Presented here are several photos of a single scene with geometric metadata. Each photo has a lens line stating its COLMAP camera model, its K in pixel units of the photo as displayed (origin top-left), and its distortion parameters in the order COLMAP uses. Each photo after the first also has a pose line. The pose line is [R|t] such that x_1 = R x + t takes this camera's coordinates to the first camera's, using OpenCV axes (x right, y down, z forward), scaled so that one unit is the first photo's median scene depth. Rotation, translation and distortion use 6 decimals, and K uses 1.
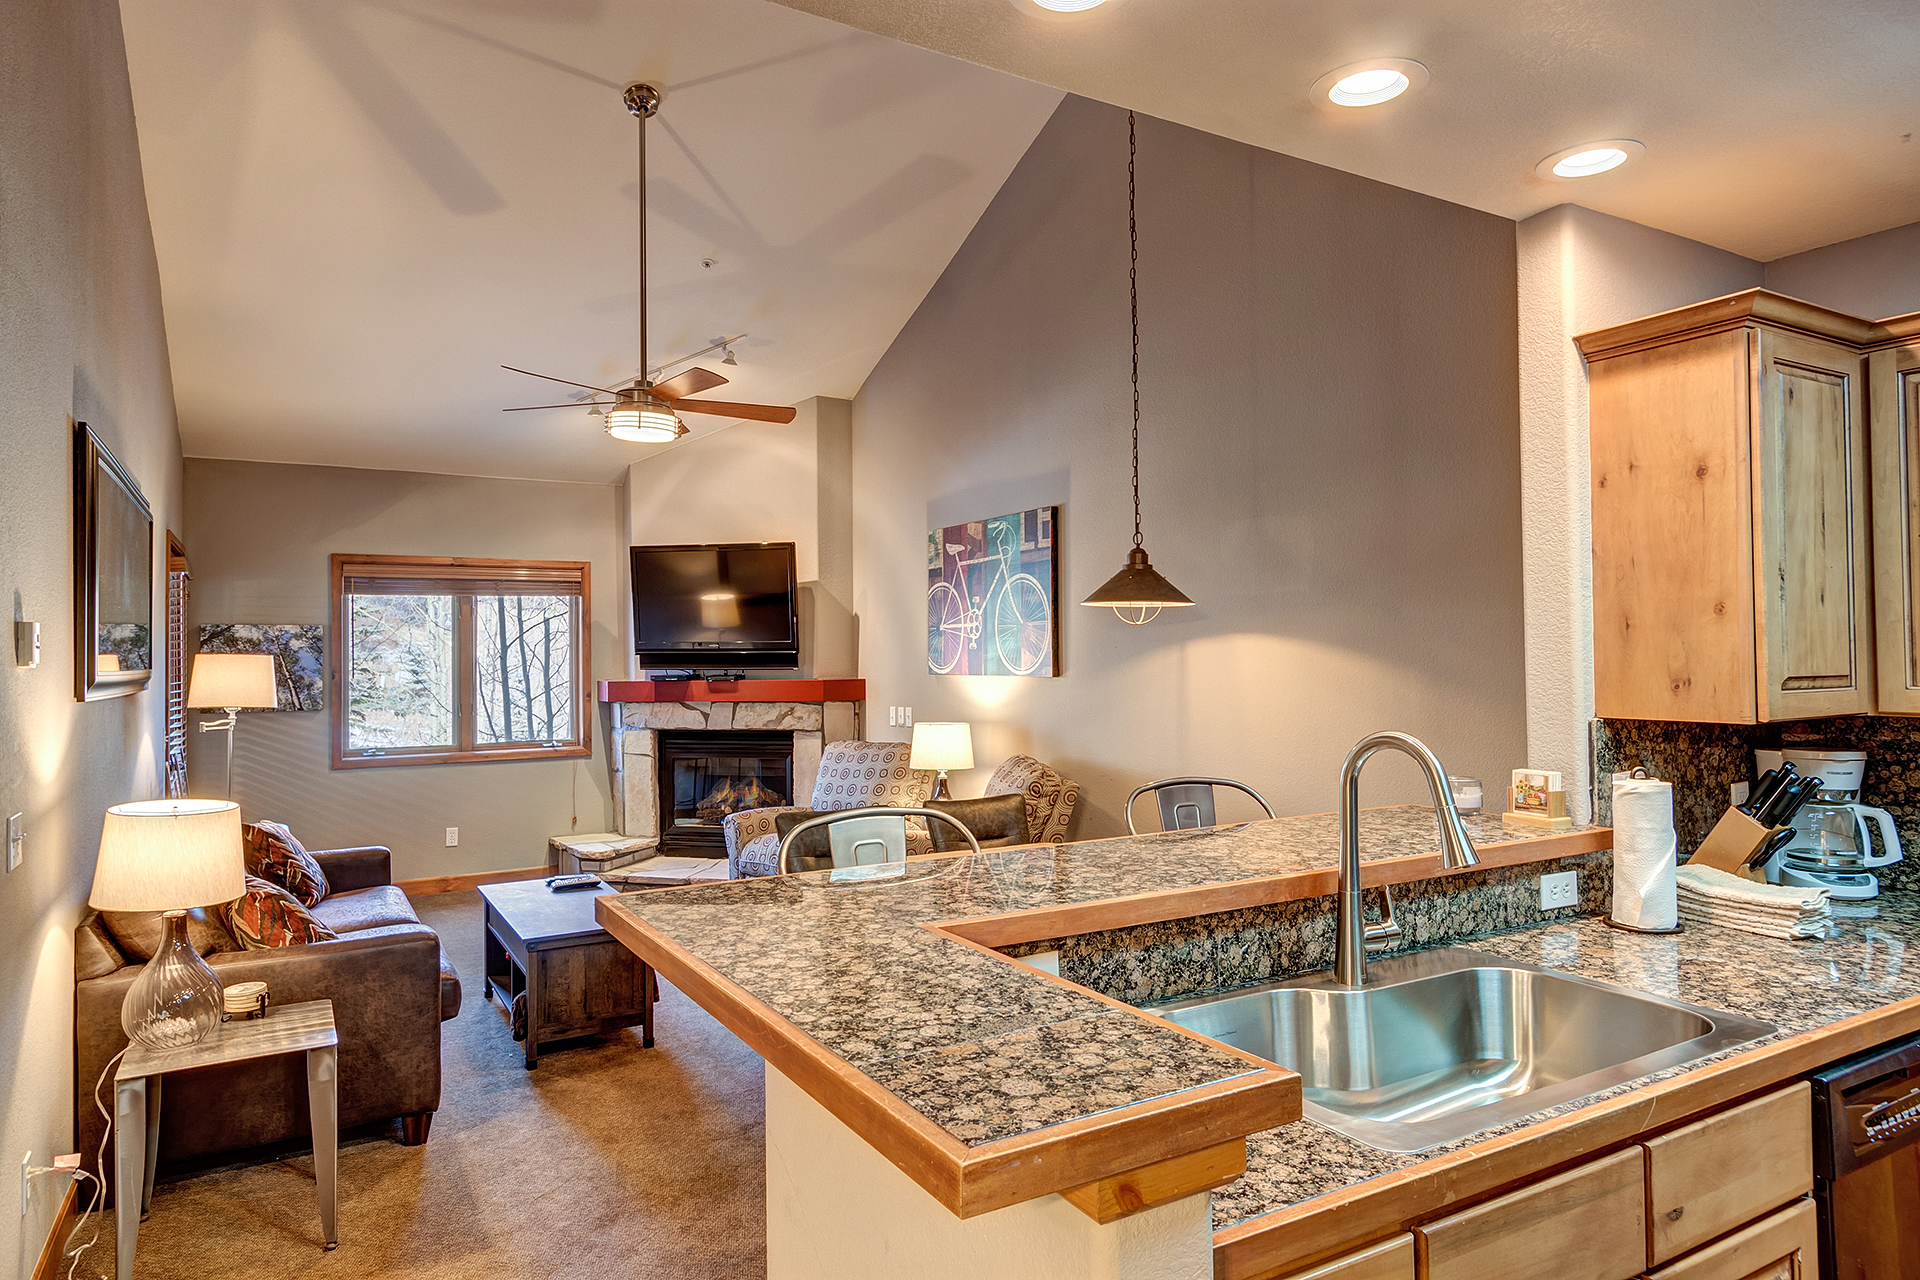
lens RADIAL K [[1166.9, 0, 958.3], [0, 1166.9, 637.1], [0, 0, 1]] dist [0.000703, 0.004527]
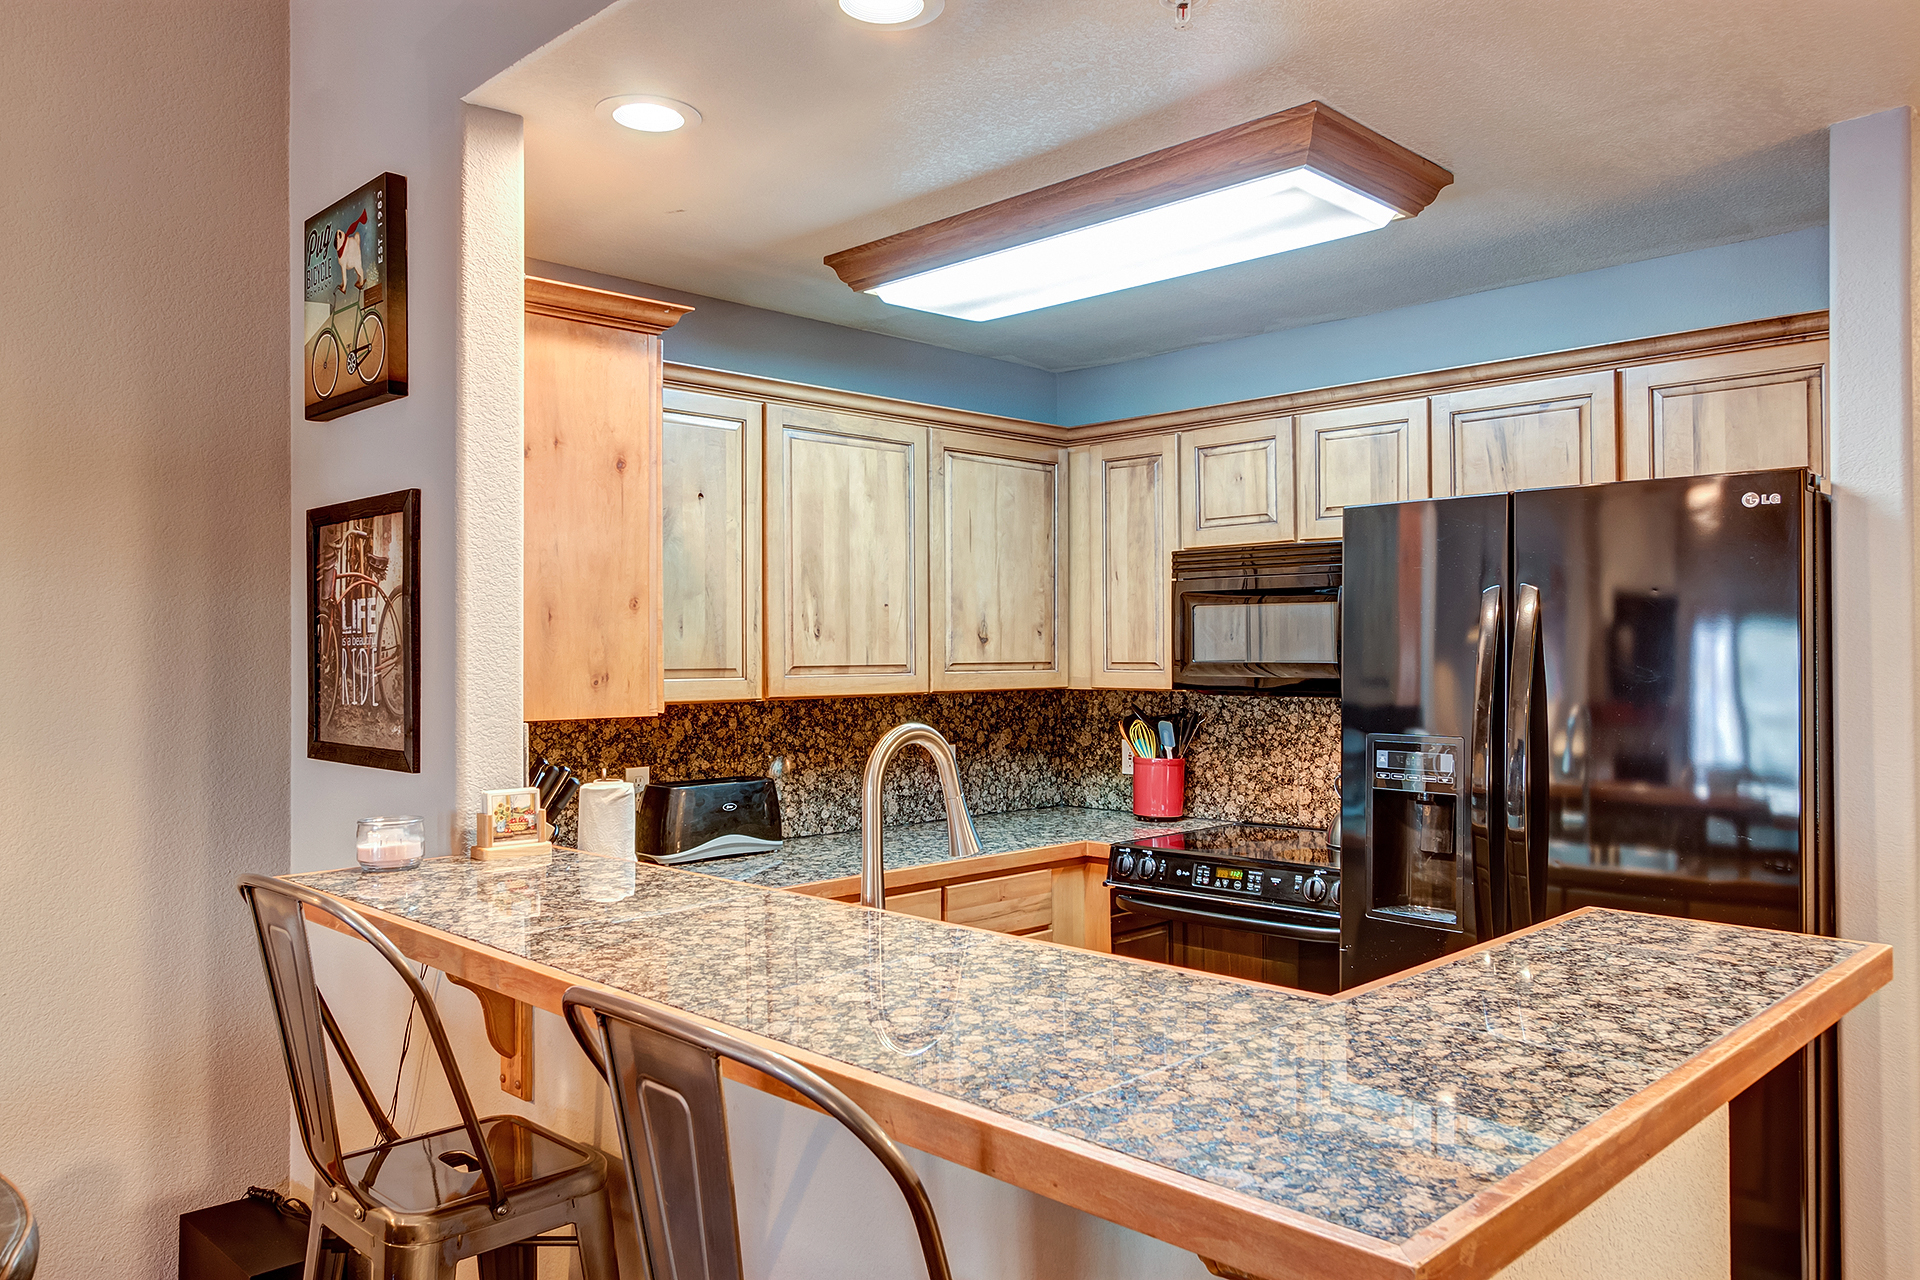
lens RADIAL K [[1388.3, 0, 955.1], [0, 1388.3, 642.9], [0, 0, 1]] dist [0.005514, -0.000100]
pose [[-0.254696, 0.014481, 0.966913, -0.228268], [-0.008171, 0.999820, -0.017126, 0.010927], [-0.966987, -0.012263, -0.254532, 0.407459]]
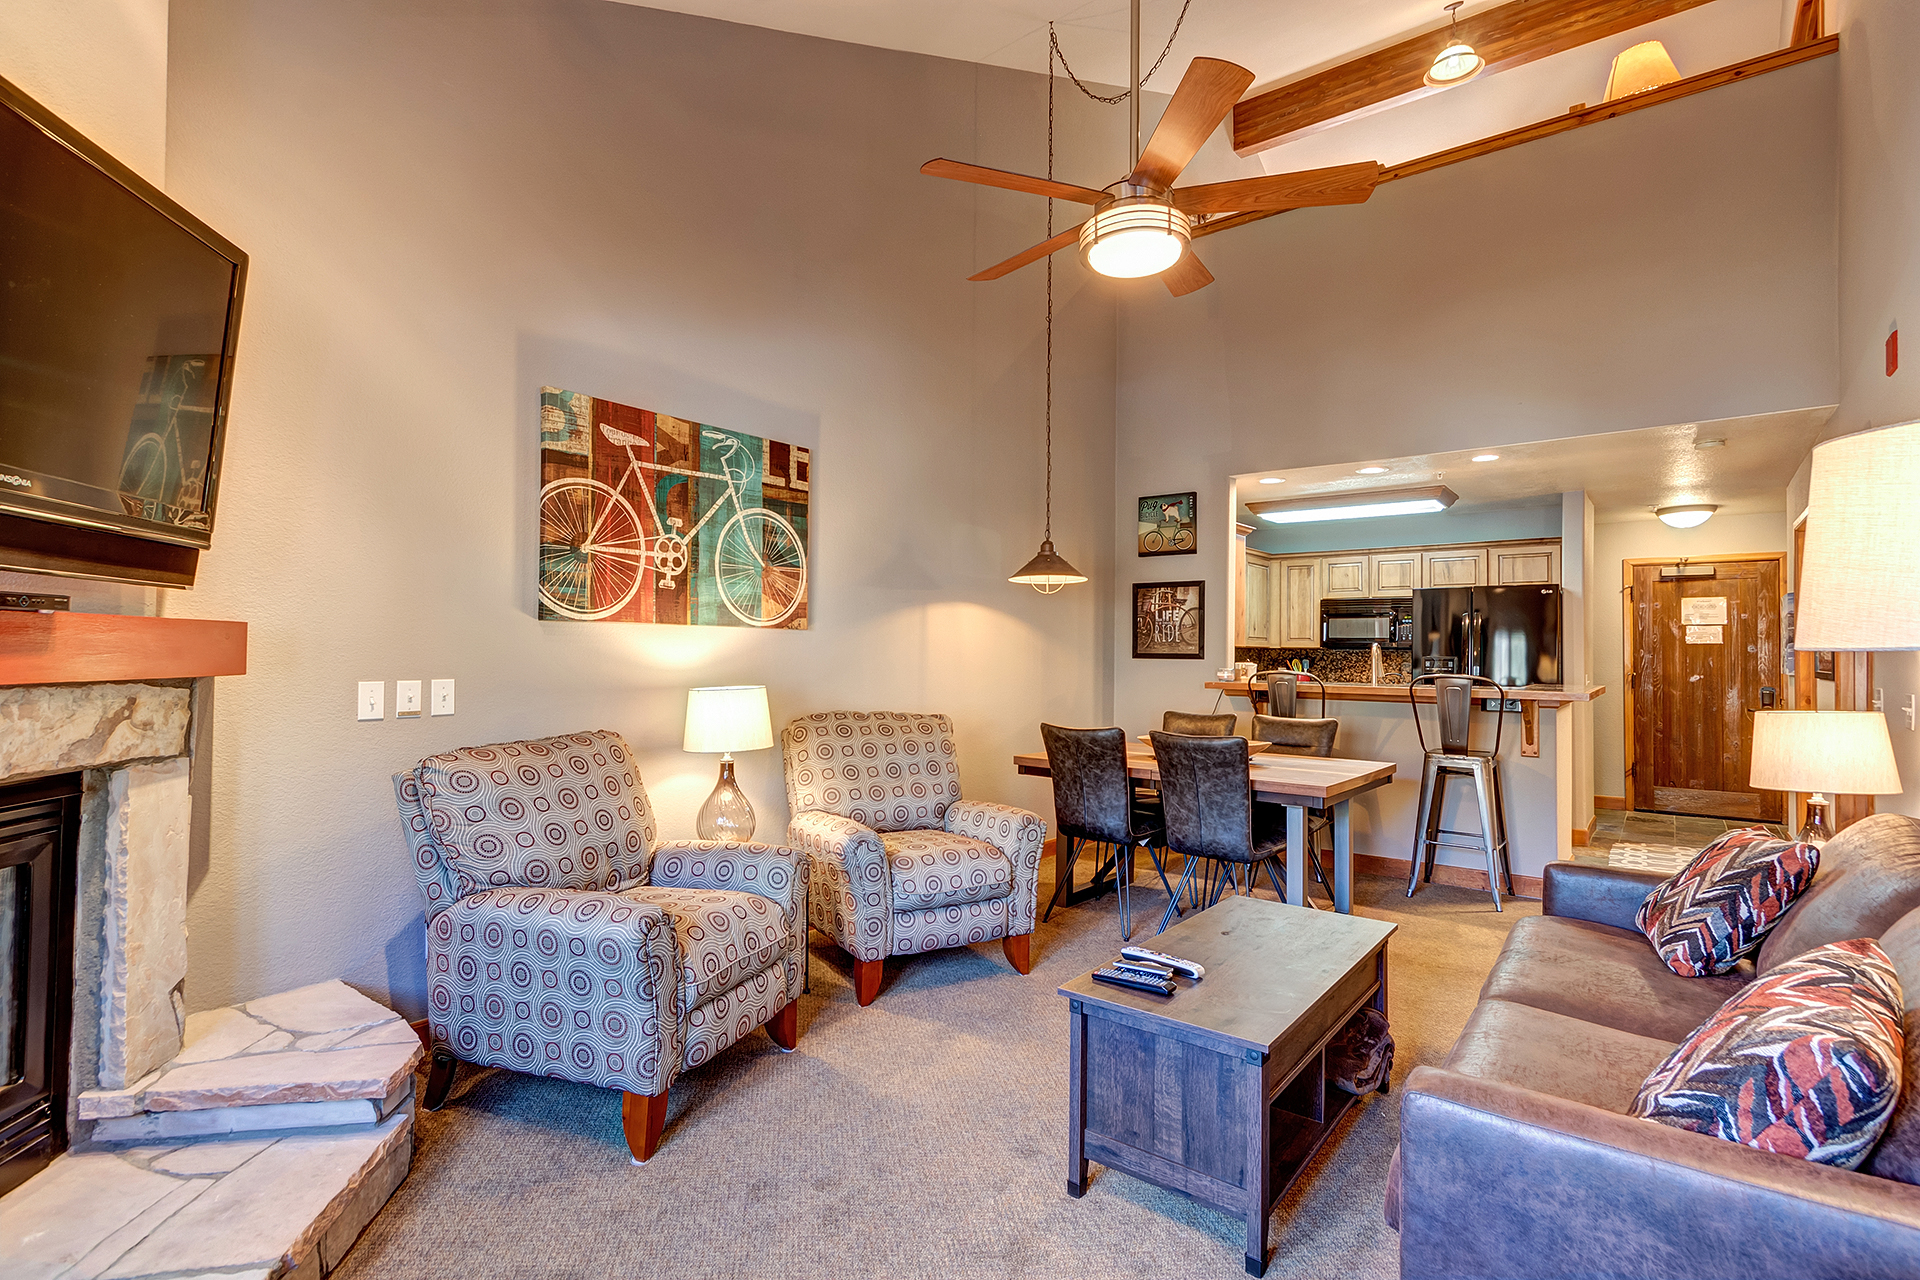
lens RADIAL K [[917.5, 0, 951.3], [0, 917.5, 643.2], [0, 0, 1]] dist [0.004639, 0.000506]
pose [[-0.369180, 0.013945, 0.929253, -0.624427], [-0.020743, 0.999515, -0.023241, 0.057700], [-0.929126, -0.027856, -0.368712, 1.111094]]
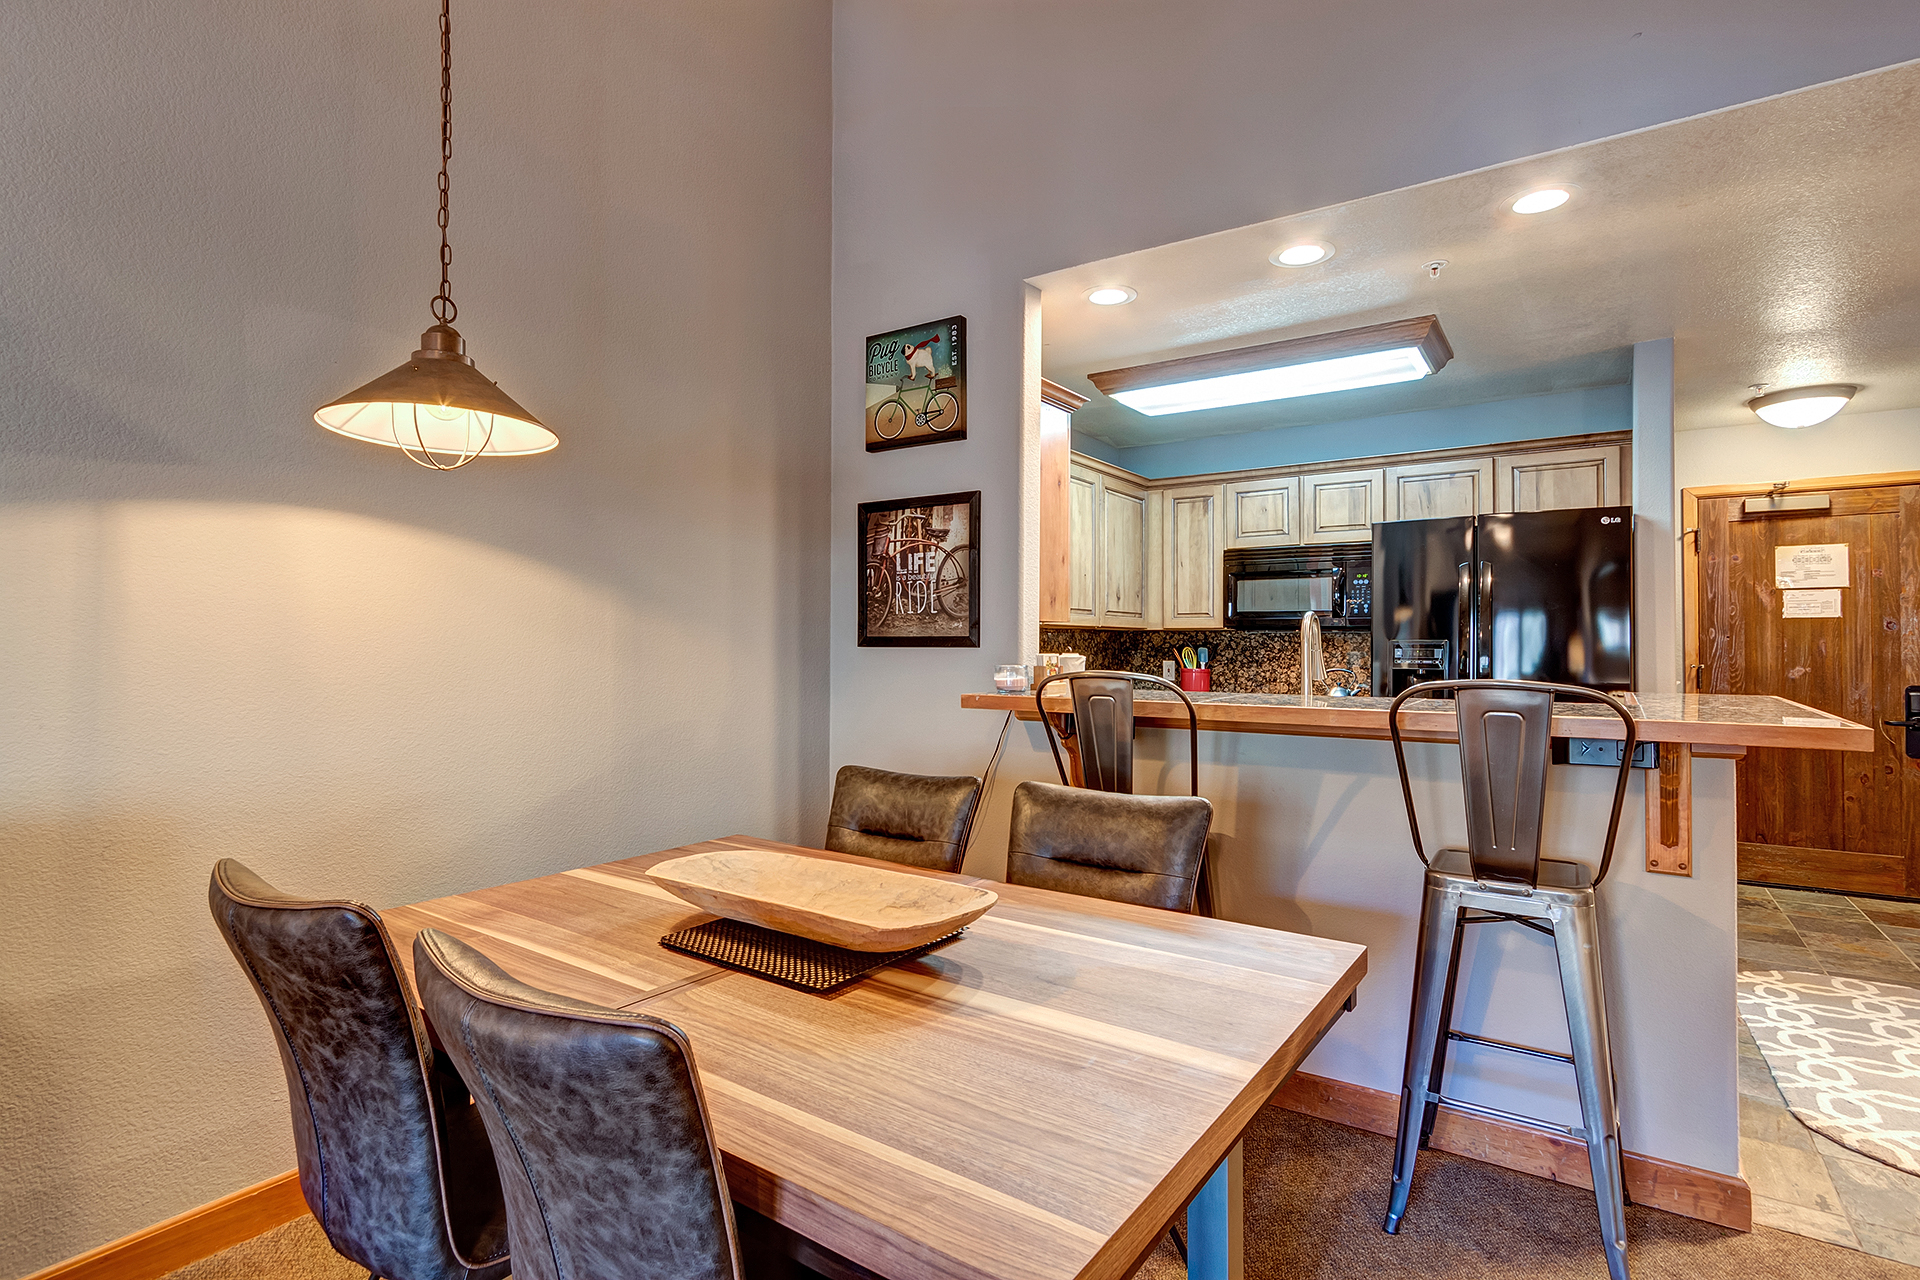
lens RADIAL K [[947.7, 0, 957.2], [0, 947.7, 639.4], [0, 0, 1]] dist [0.005753, -0.003922]
pose [[-0.436585, 0.013349, 0.899564, -0.243094], [-0.012430, 0.999705, -0.020867, 0.052695], [-0.899577, -0.020292, -0.436291, 0.707169]]
